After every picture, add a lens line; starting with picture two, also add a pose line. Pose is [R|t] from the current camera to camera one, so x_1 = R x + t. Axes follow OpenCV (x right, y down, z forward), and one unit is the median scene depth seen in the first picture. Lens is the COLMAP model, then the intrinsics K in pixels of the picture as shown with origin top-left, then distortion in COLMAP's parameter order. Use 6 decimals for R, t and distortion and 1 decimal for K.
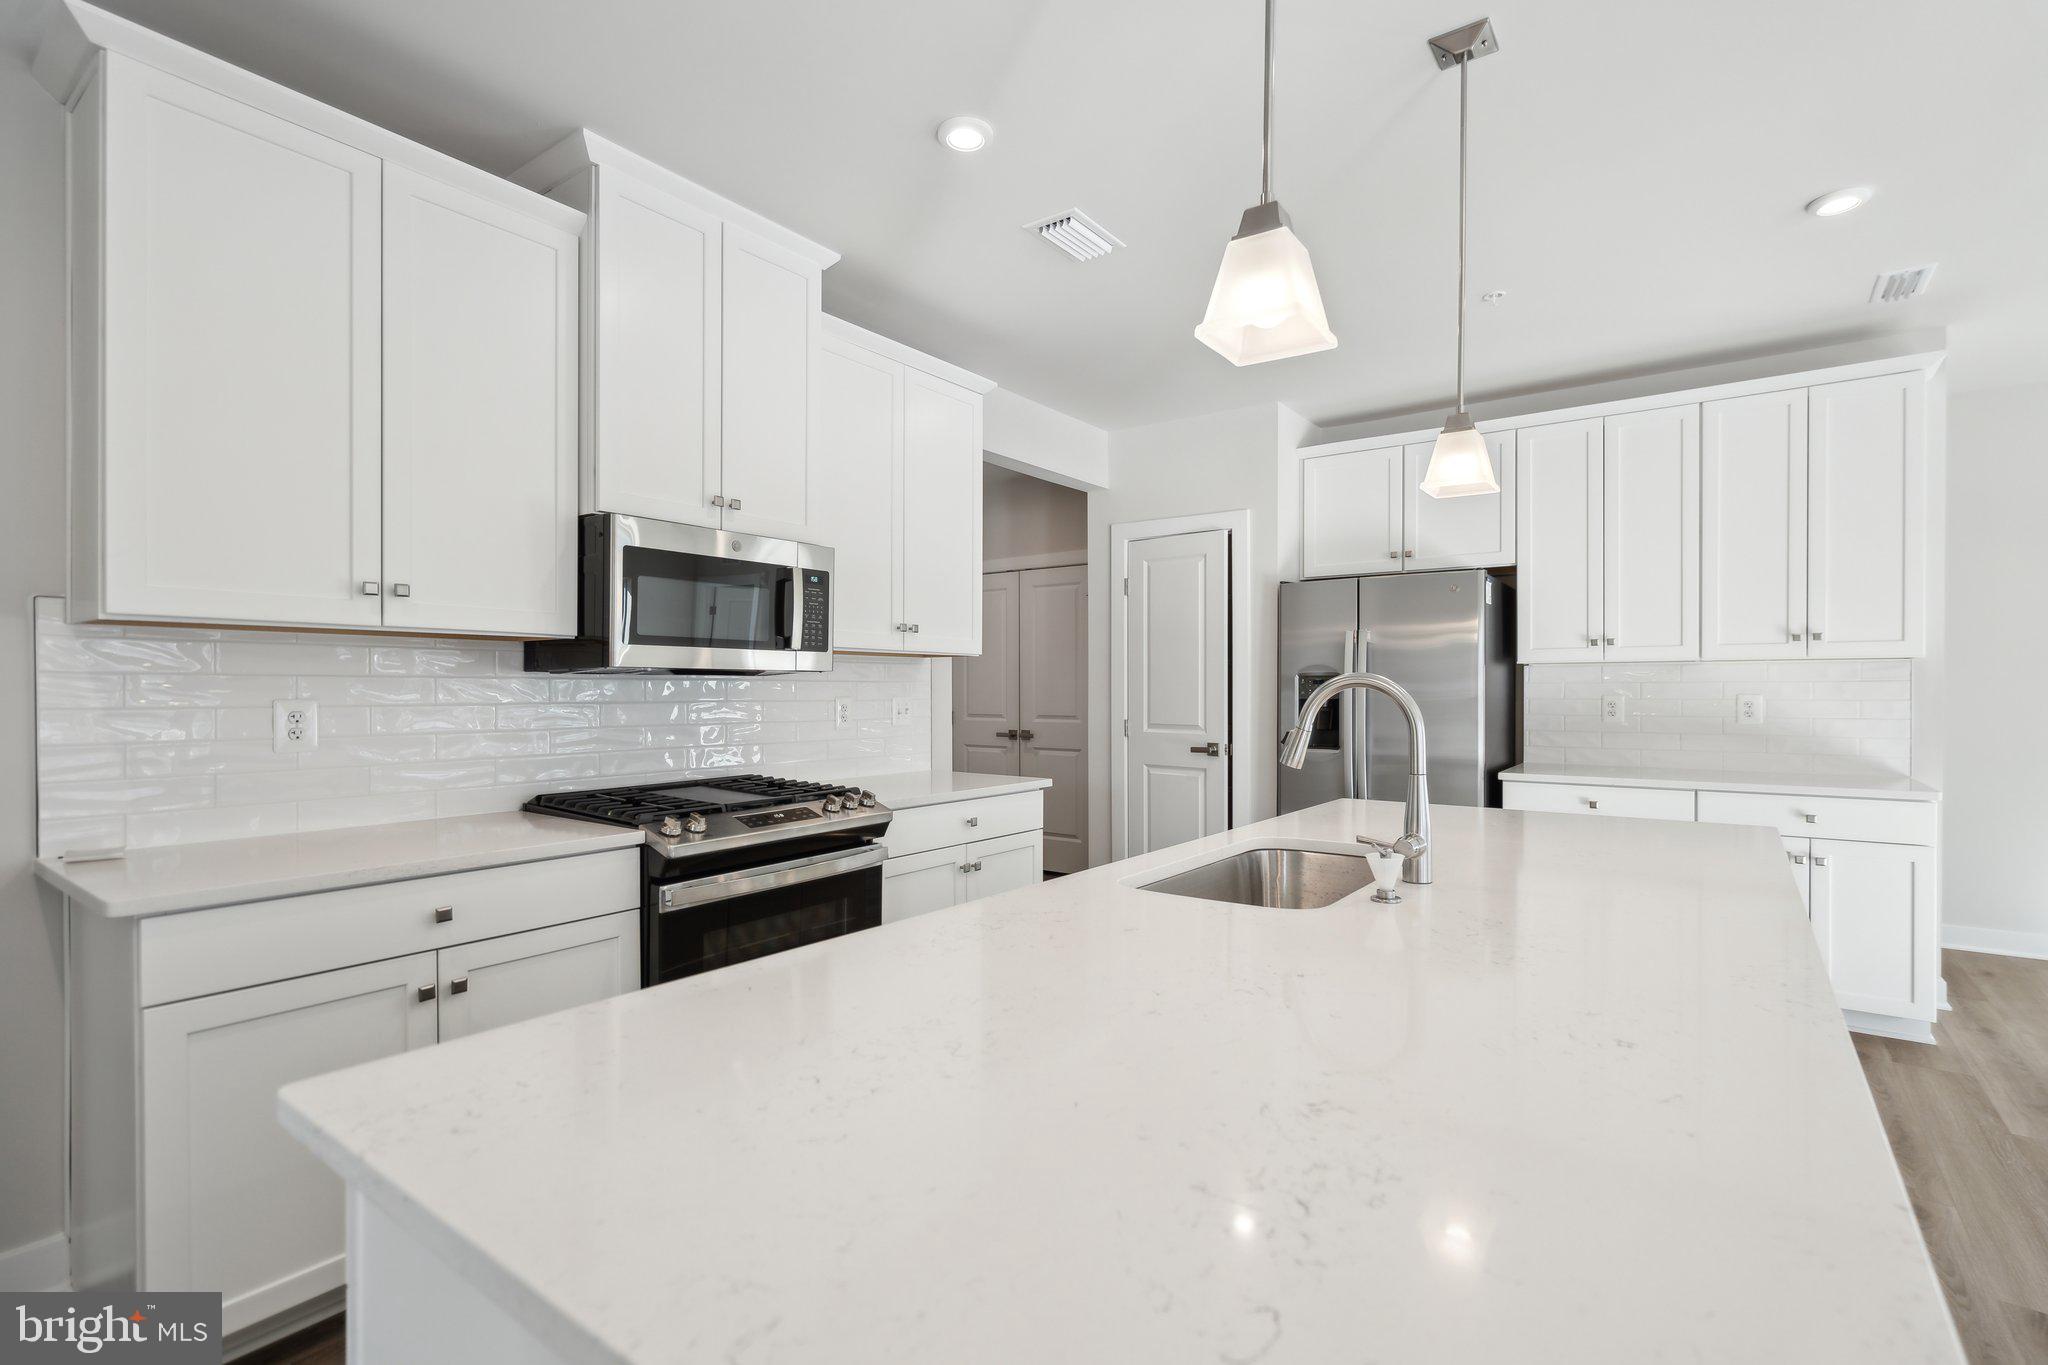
lens RADIAL K [[949.1, 0, 1037.8], [0, 949.1, 688.7], [0, 0, 1]] dist [-0.002663, -0.000364]
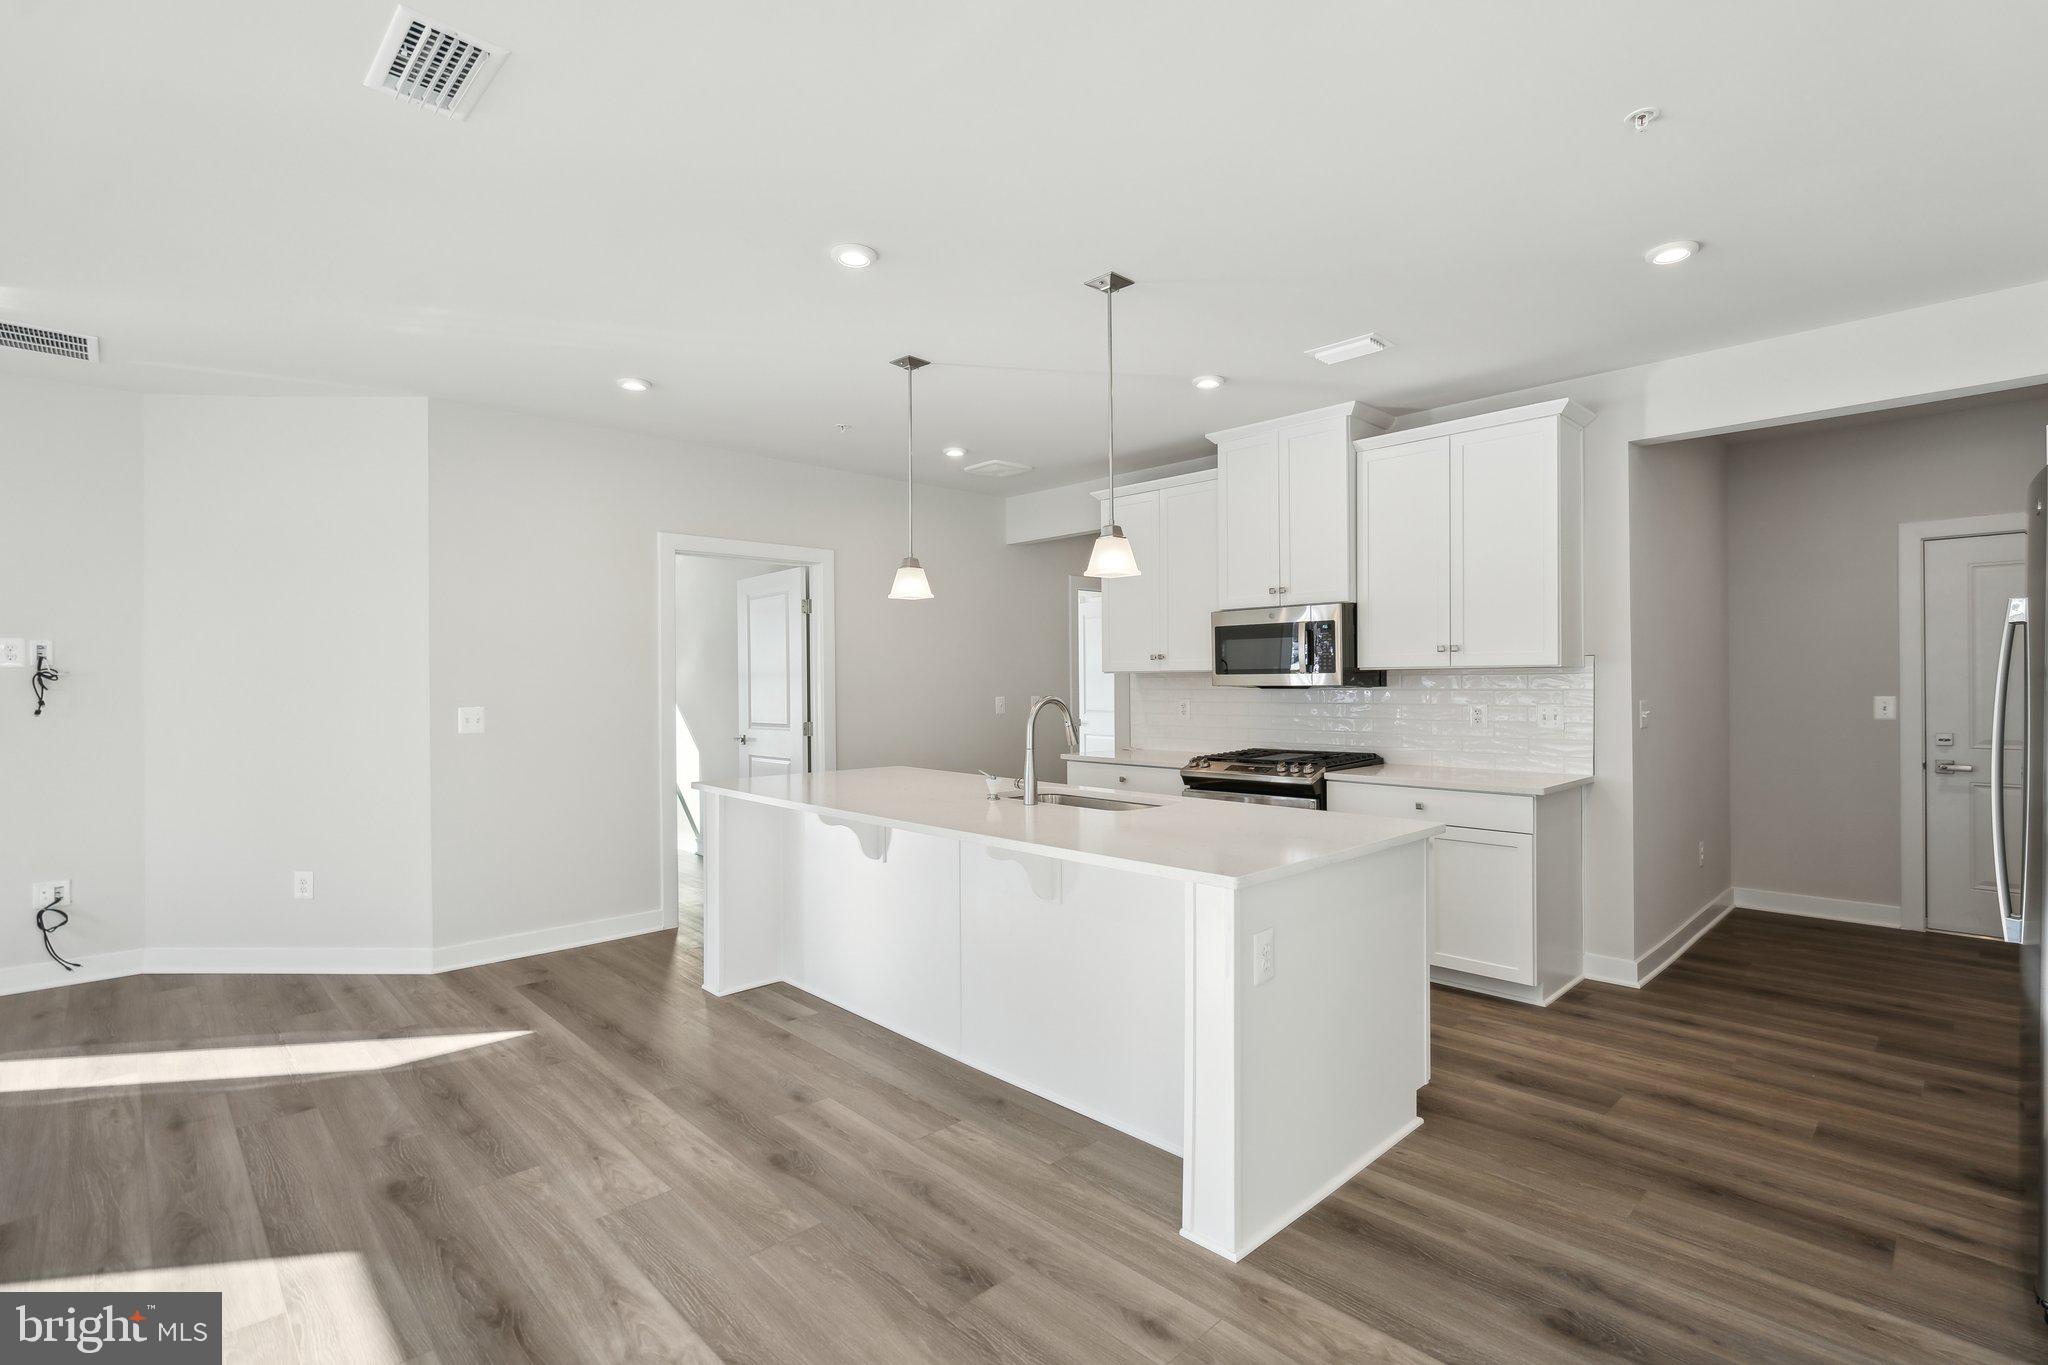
lens RADIAL K [[951.9, 0, 1043.0], [0, 951.9, 684.9], [0, 0, 1]] dist [-0.006081, 0.001237]
pose [[-0.163428, 0.004649, -0.986544, 1.116129], [0.005871, 0.999976, 0.003739, -0.022992], [0.986538, -0.005181, -0.163451, 0.648392]]
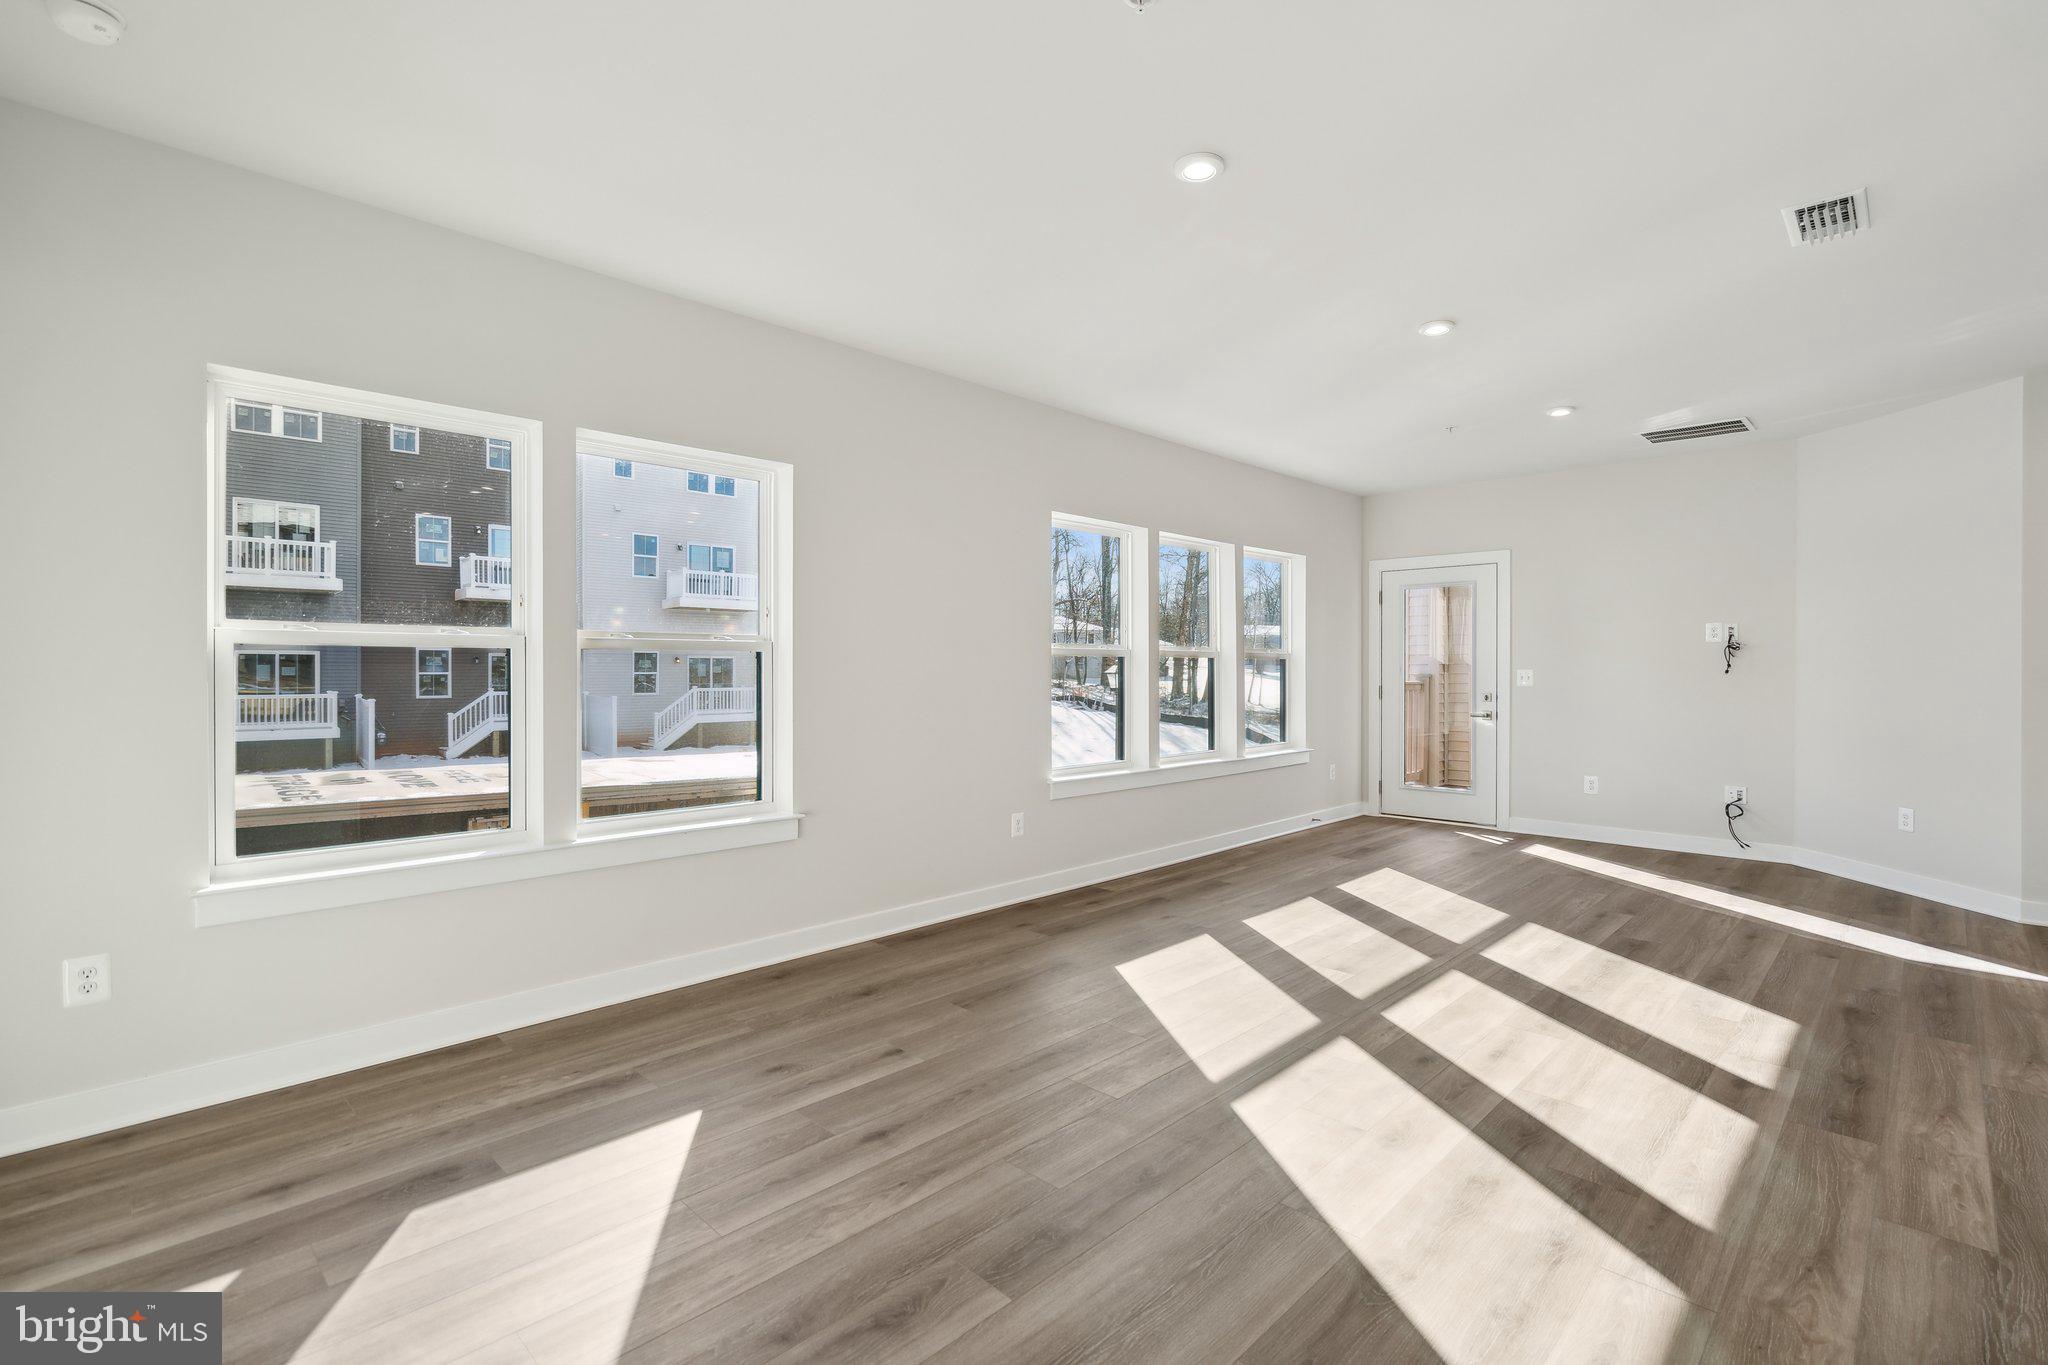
lens RADIAL K [[936.1, 0, 1037.3], [0, 936.1, 678.6], [0, 0, 1]] dist [-0.000777, -0.000518]
pose [[-0.990572, -0.000489, 0.136989, 1.190728], [0.000787, 0.999957, 0.009262, 0.003093], [-0.136988, 0.009283, -0.990529, 1.100542]]
